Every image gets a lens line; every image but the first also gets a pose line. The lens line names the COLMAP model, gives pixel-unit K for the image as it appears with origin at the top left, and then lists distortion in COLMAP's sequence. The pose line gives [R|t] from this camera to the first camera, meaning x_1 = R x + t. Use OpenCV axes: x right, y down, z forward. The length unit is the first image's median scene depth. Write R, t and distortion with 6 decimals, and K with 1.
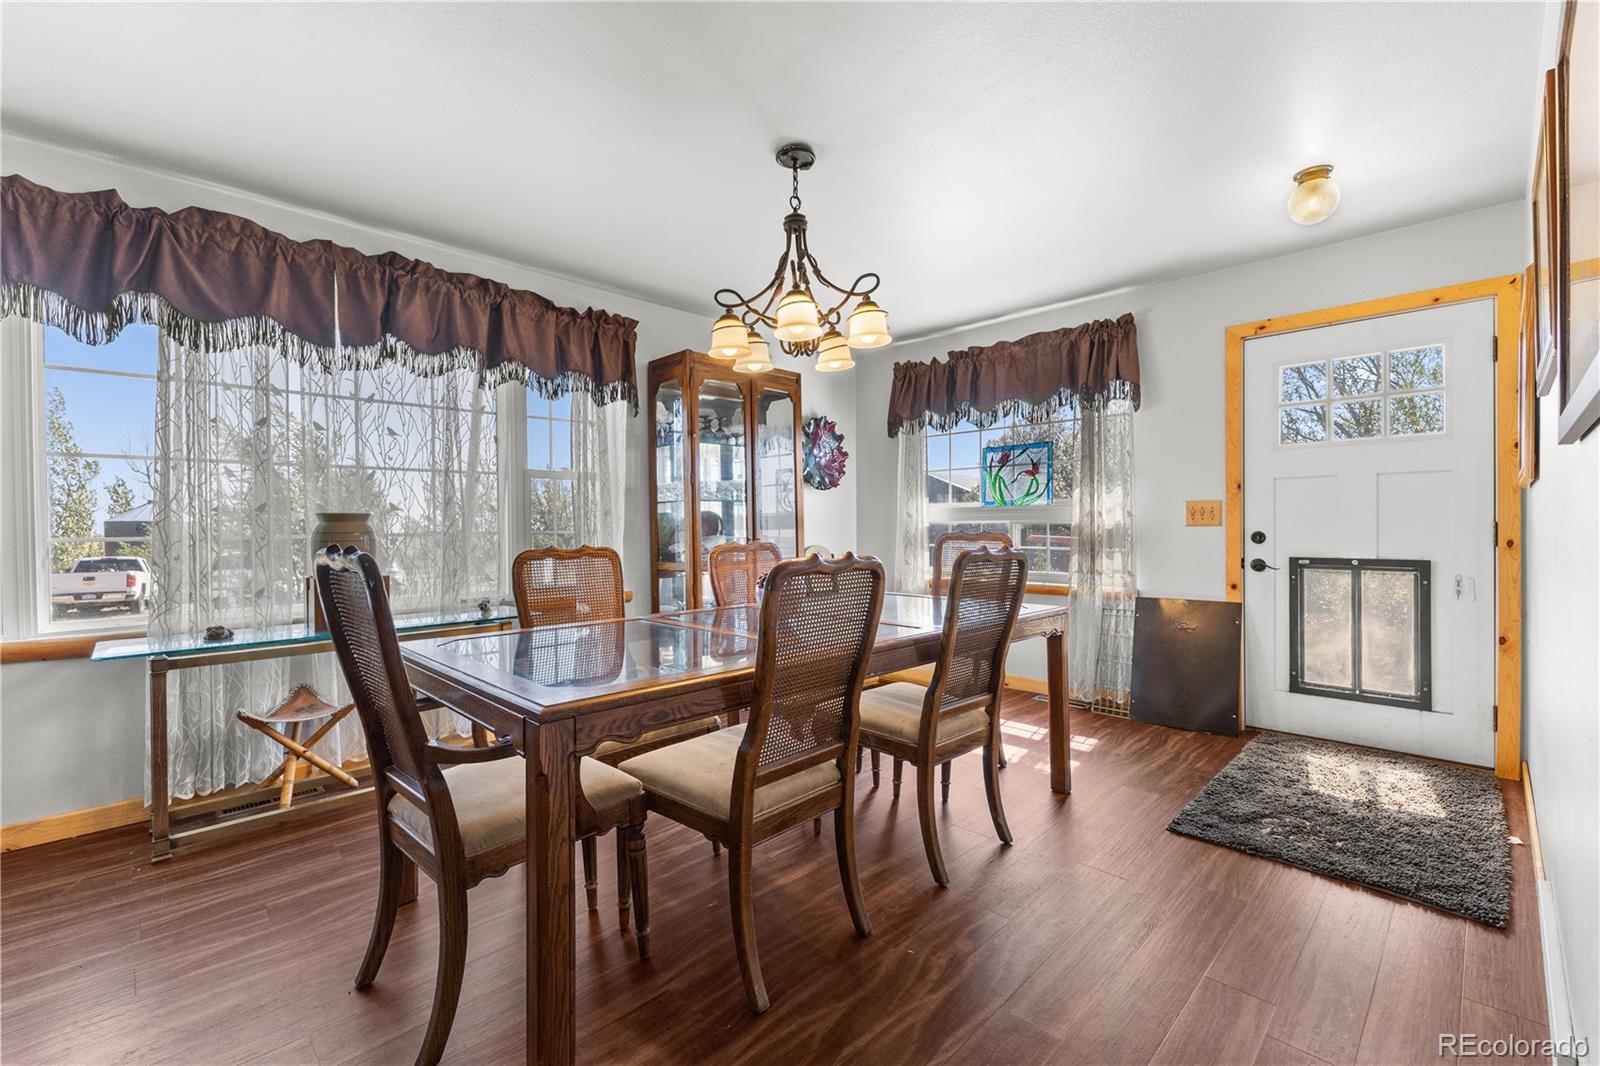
lens RADIAL K [[692.6, 0, 804.4], [0, 692.6, 531.8], [0, 0, 1]] dist [-0.000086, 0.000198]
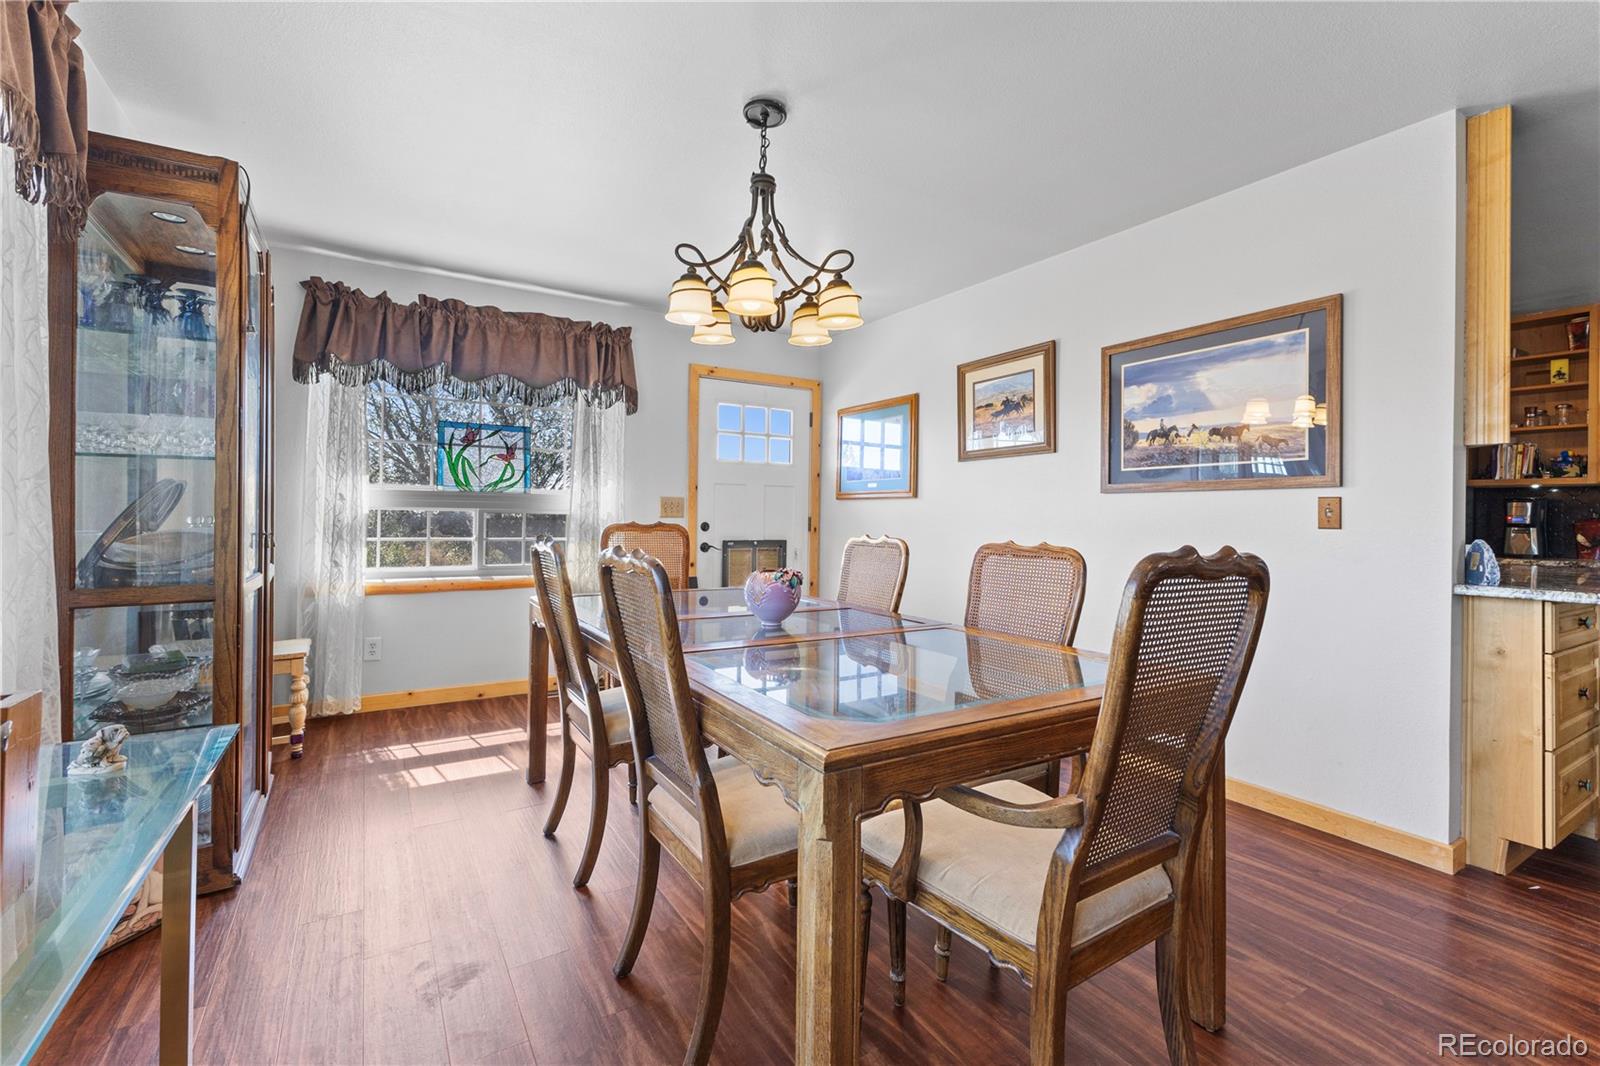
lens RADIAL K [[692.6, 0, 799.4], [0, 692.6, 519.4], [0, 0, 1]] dist [-0.000086, 0.000198]
pose [[0.232710, 0.003678, 0.972539, -0.484568], [-0.007184, 0.999972, -0.002063, -0.003321], [-0.972520, -0.006507, 0.232730, 0.408314]]
